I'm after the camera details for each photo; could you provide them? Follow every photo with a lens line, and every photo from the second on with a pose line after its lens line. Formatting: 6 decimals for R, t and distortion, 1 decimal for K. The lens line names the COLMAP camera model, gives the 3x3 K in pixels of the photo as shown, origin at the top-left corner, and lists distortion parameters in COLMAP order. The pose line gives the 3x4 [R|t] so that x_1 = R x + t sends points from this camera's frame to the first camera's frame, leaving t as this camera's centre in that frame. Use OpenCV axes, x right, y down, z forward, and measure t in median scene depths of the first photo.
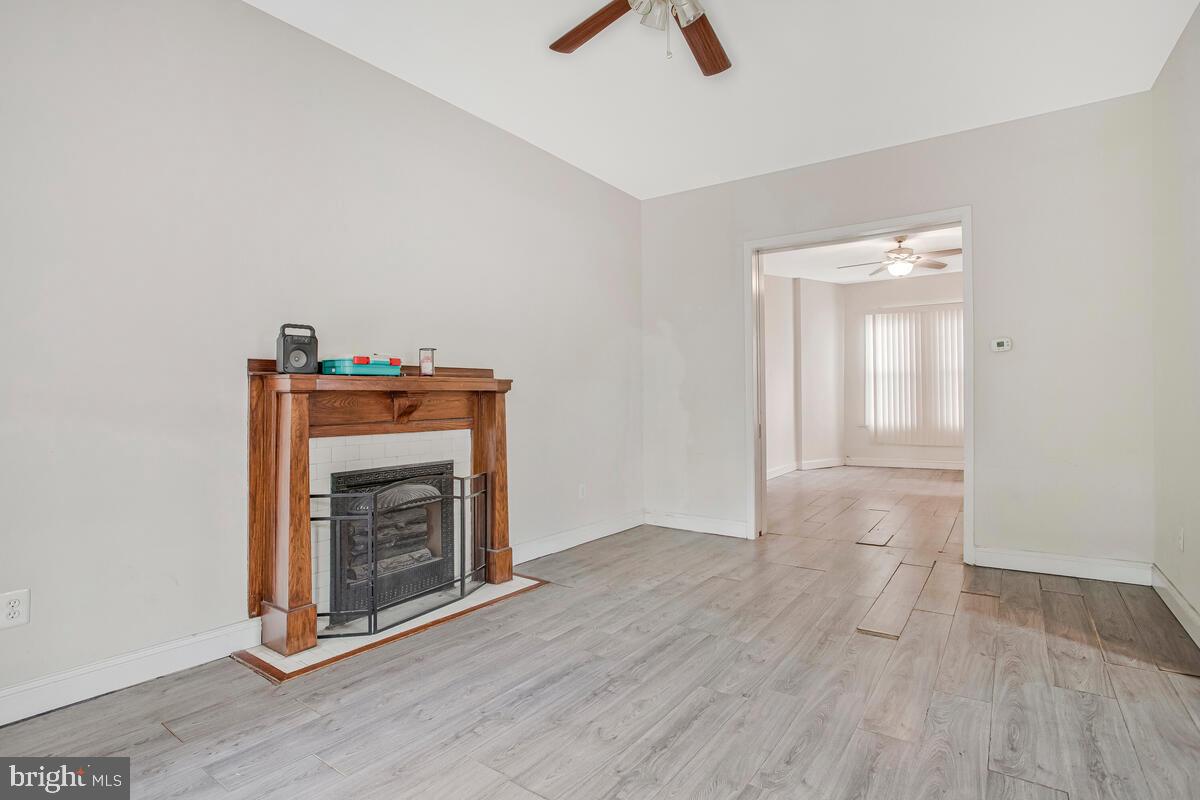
lens RADIAL K [[598.9, 0, 597.8], [0, 598.9, 409.5], [0, 0, 1]] dist [-0.023522, 0.004998]
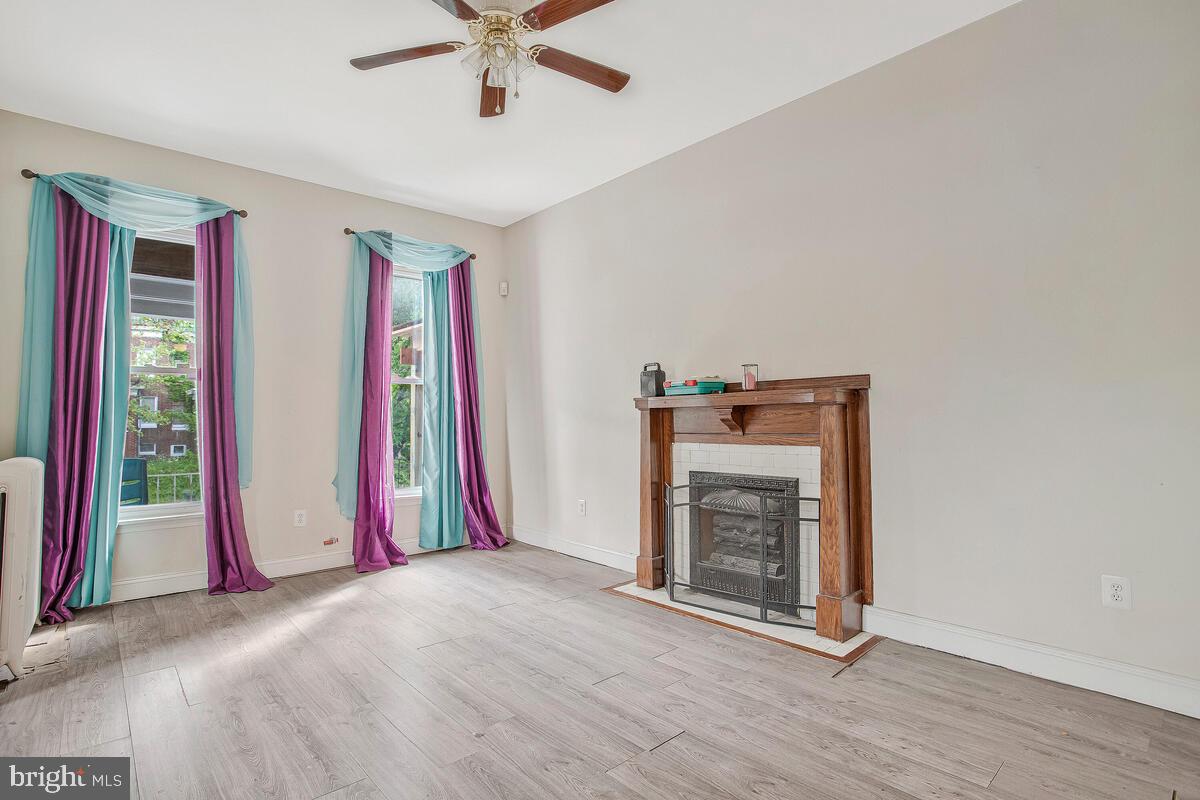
lens RADIAL K [[627.0, 0, 598.9], [0, 627.0, 389.9], [0, 0, 1]] dist [-0.031460, 0.001118]
pose [[-0.244074, -0.033281, -0.969185, 0.899552], [0.005823, 0.999343, -0.035784, -0.021843], [0.969739, -0.014377, -0.243720, 1.098535]]
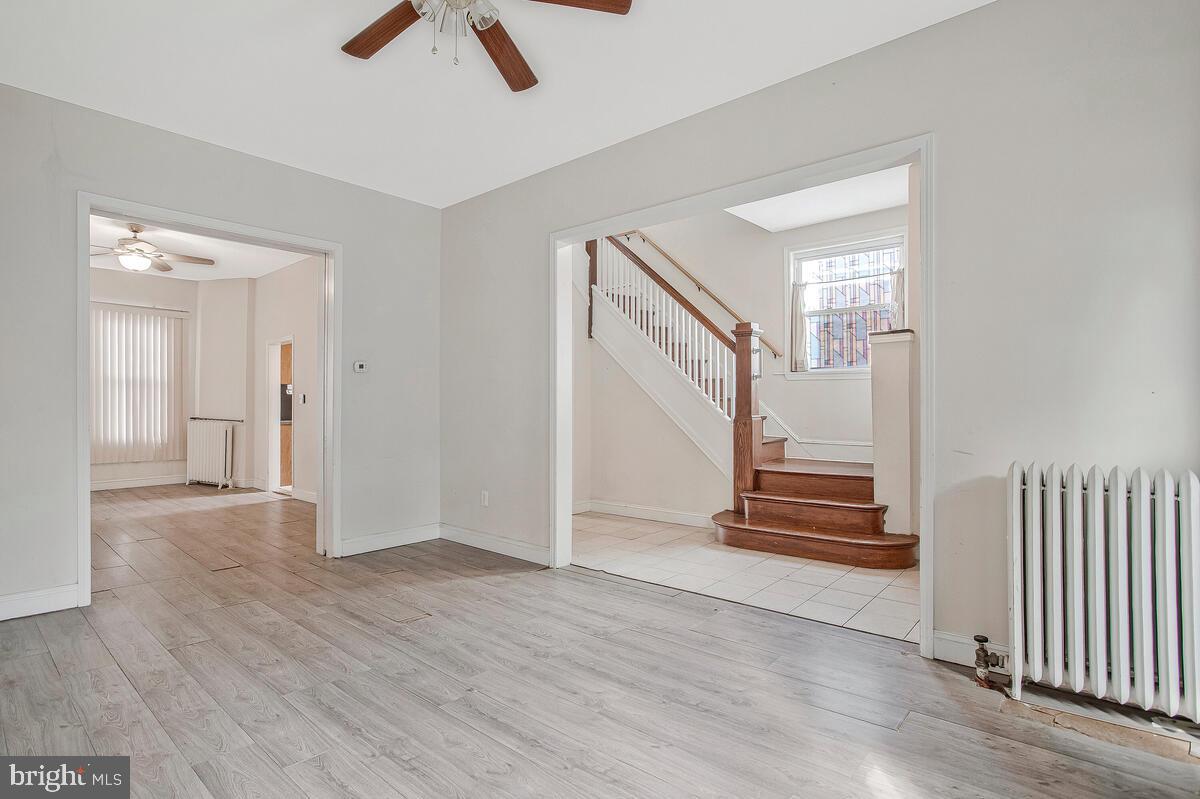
lens RADIAL K [[598.9, 0, 598.6], [0, 598.9, 401.6], [0, 0, 1]] dist [-0.023522, 0.004998]
pose [[0.116673, 0.022724, 0.992910, -0.616755], [0.007542, 0.999689, -0.023765, -0.009226], [-0.993142, 0.010261, 0.116465, 0.491867]]
